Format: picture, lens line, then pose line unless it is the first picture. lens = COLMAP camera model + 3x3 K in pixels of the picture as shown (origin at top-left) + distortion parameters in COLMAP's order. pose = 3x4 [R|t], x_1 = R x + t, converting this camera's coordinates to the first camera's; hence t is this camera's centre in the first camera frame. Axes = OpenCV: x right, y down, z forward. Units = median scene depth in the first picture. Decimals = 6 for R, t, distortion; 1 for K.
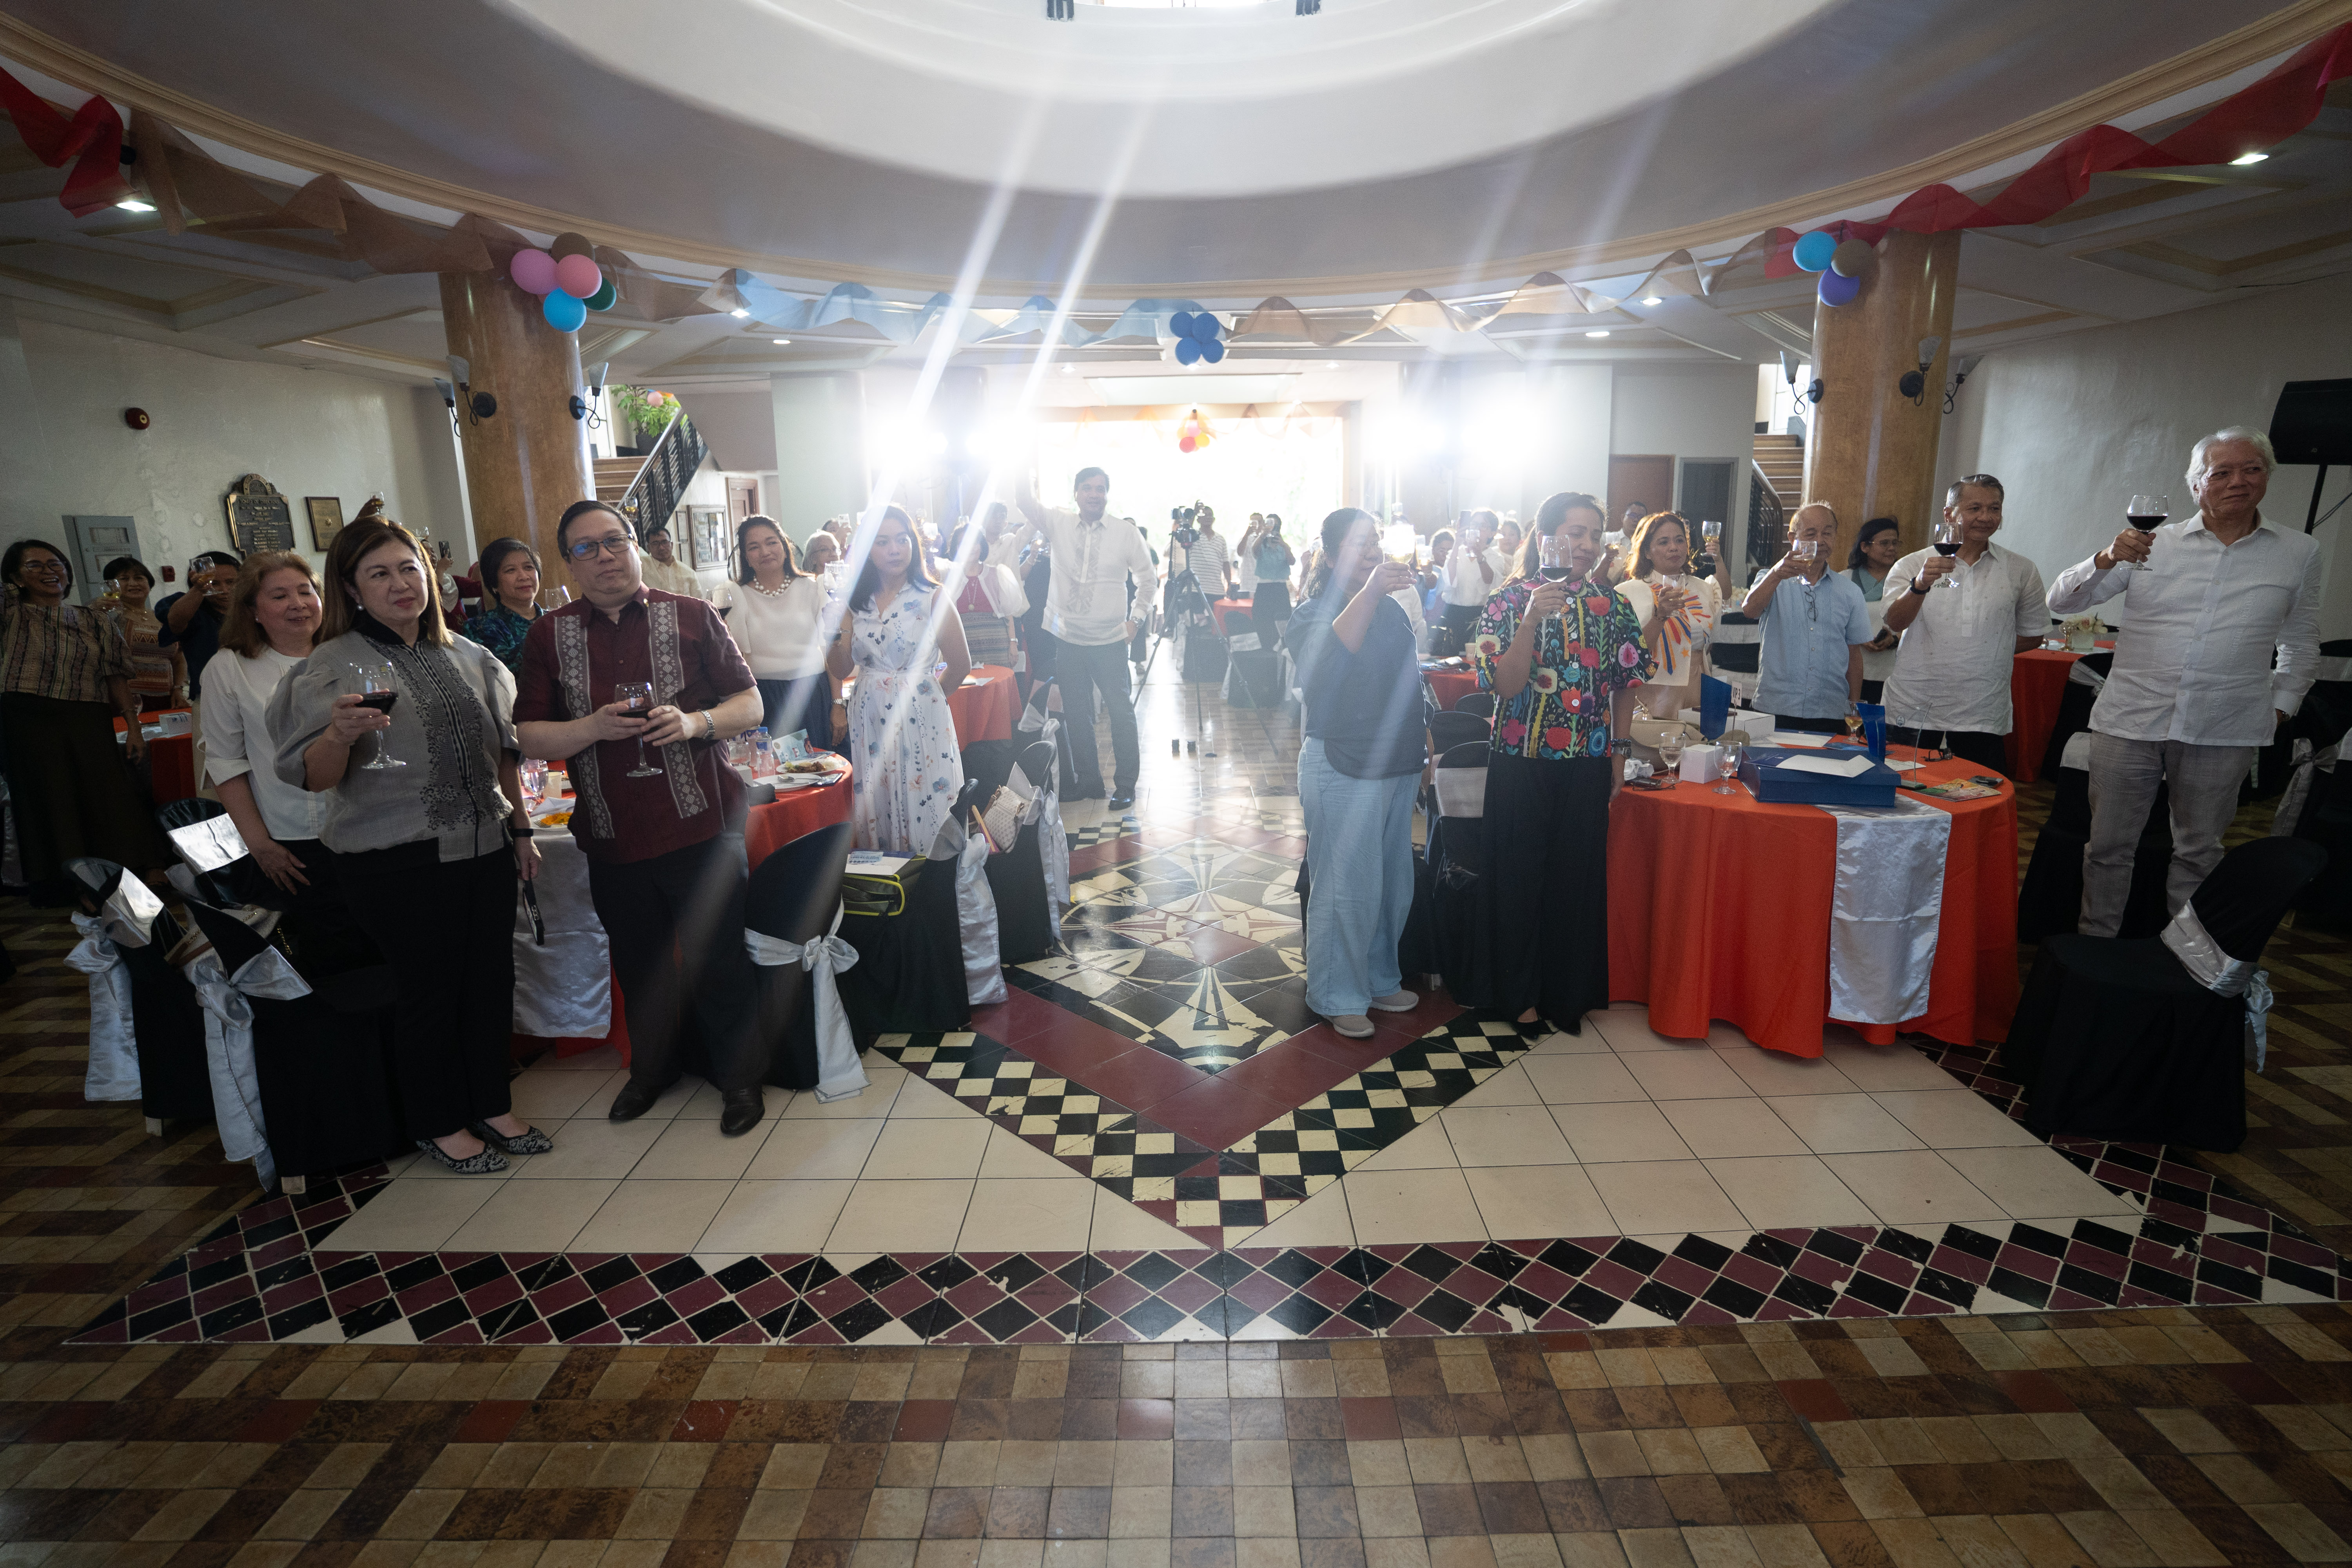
lens RADIAL K [[1154.4, 0, 1194.2], [0, 1154.4, 735.4], [0, 0, 1]] dist [-0.001054, 0.002386]
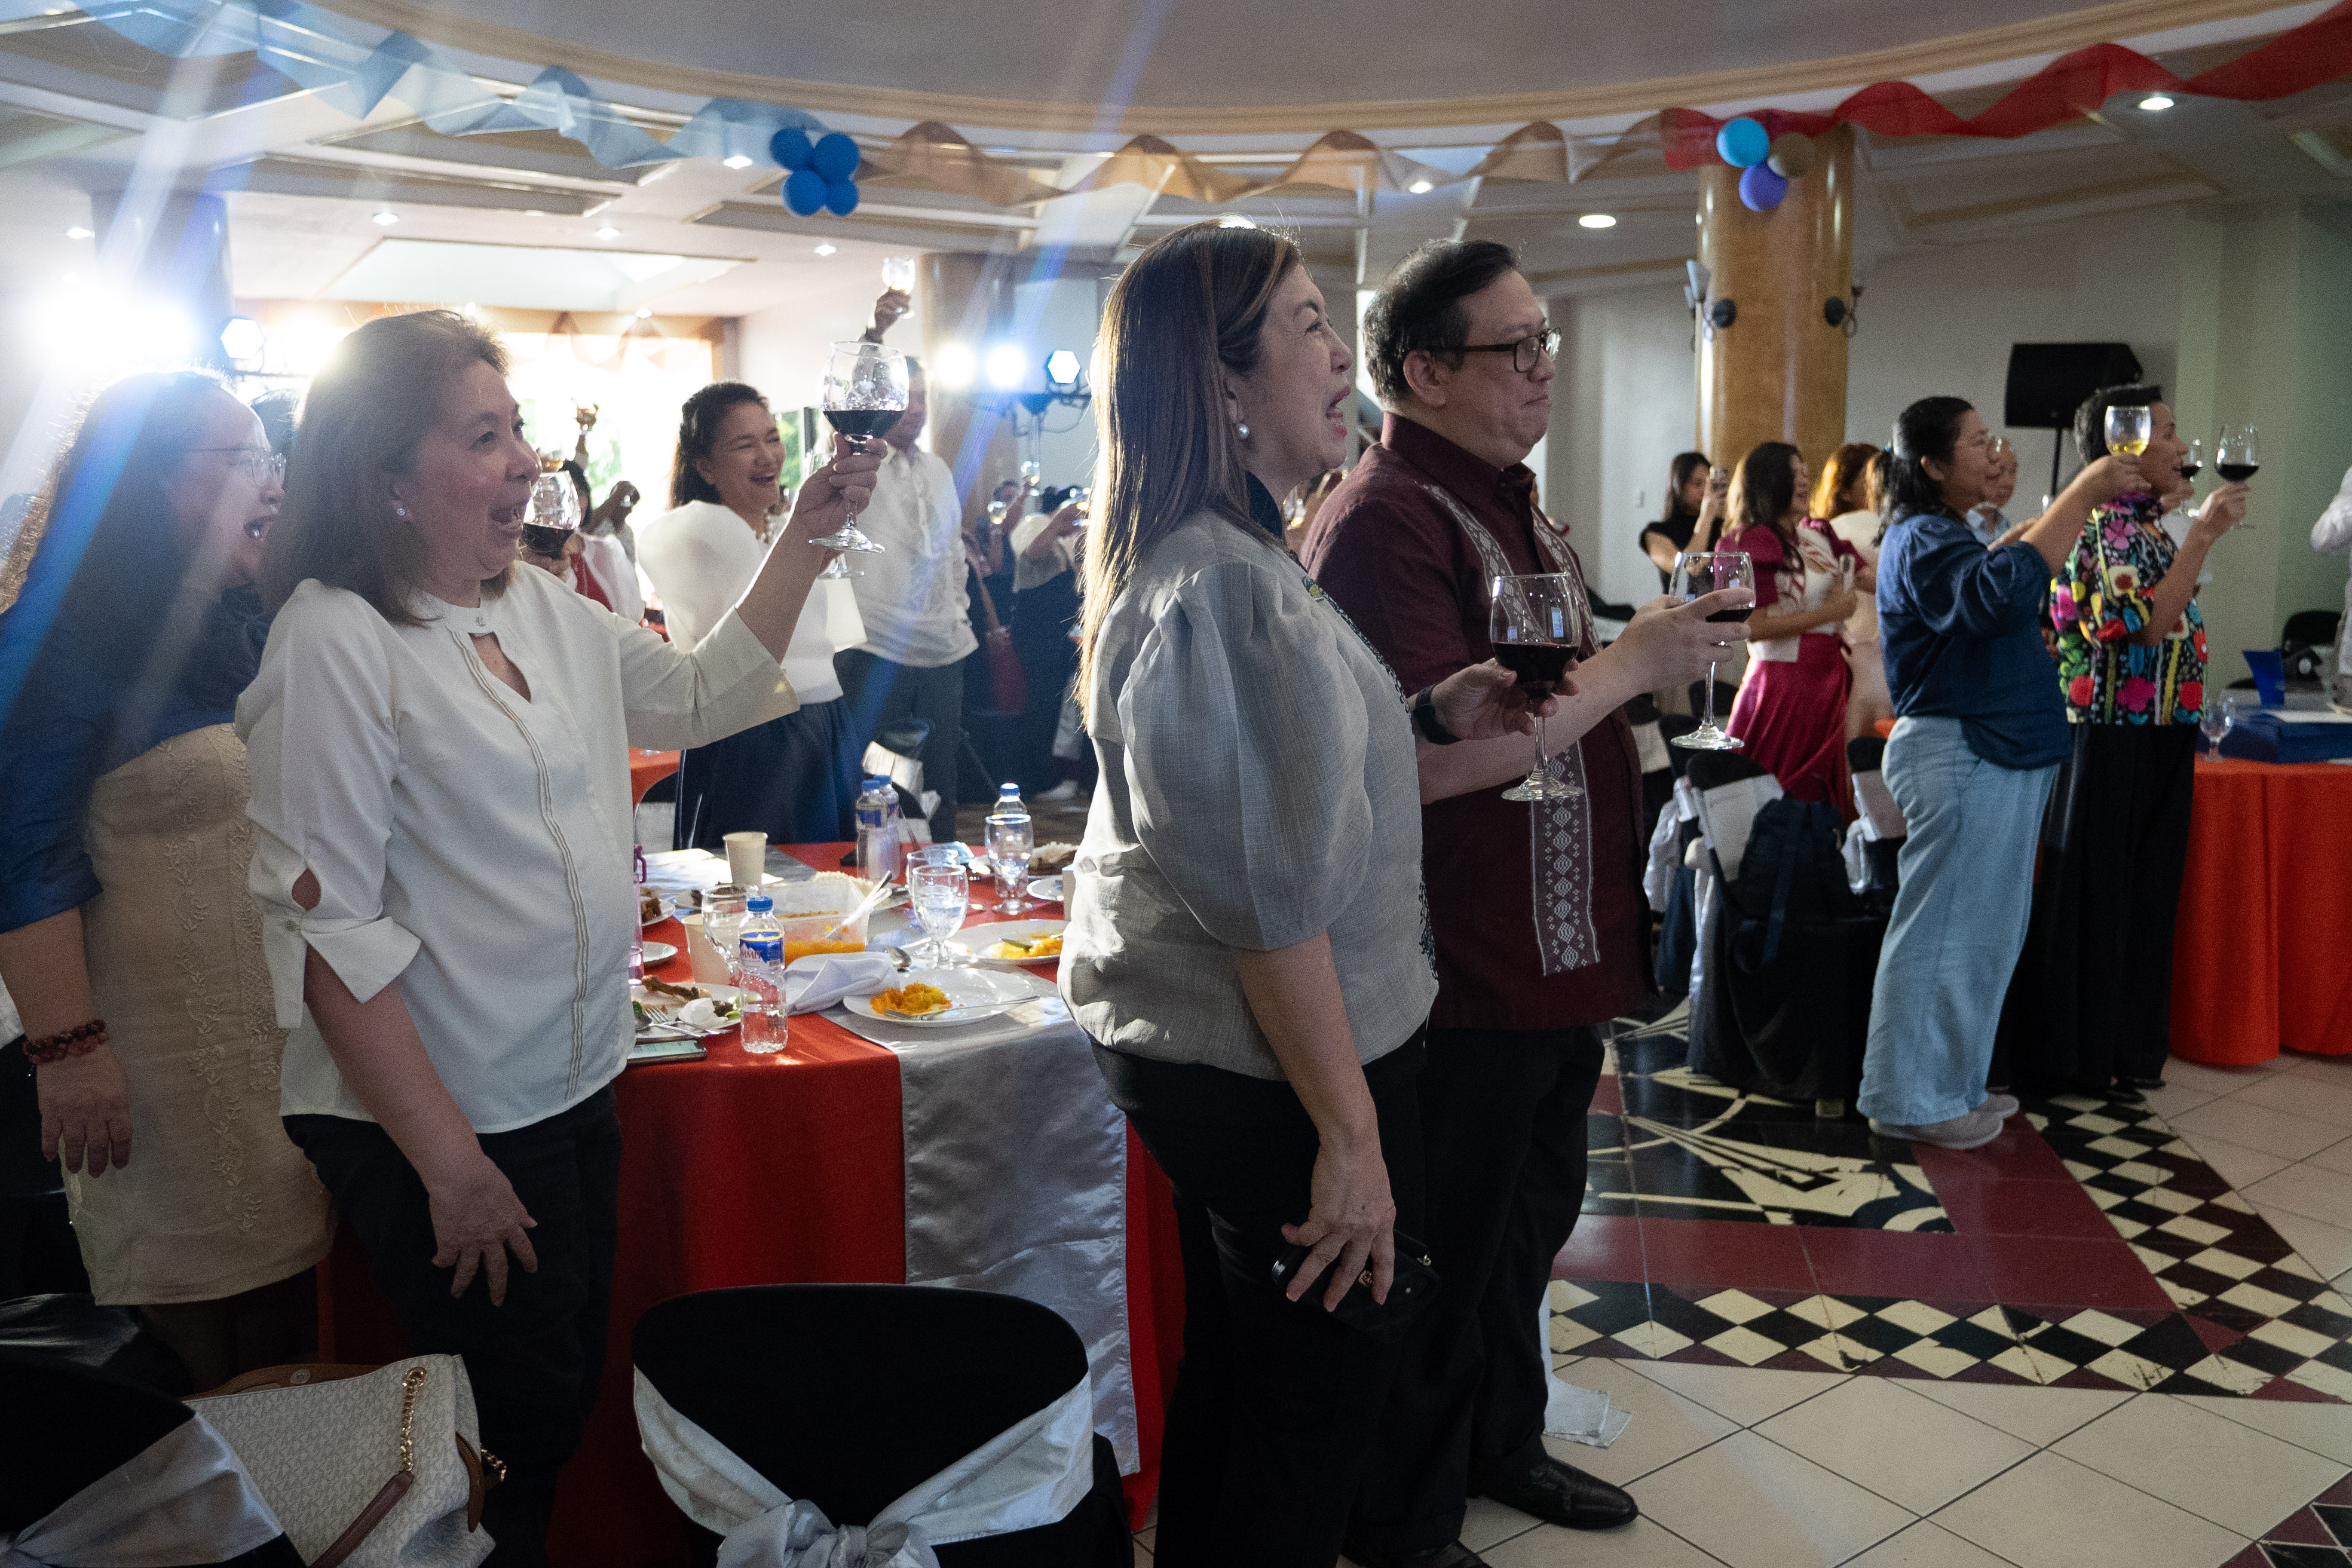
lens RADIAL K [[1733.8, 0, 1174.3], [0, 1733.8, 797.9], [0, 0, 1]] dist [-0.042929, 0.001846]
pose [[0.836613, -0.086768, 0.540879, -0.848388], [0.104537, 0.994519, -0.002153, 0.001250], [-0.537728, 0.058343, 0.841098, 0.394389]]
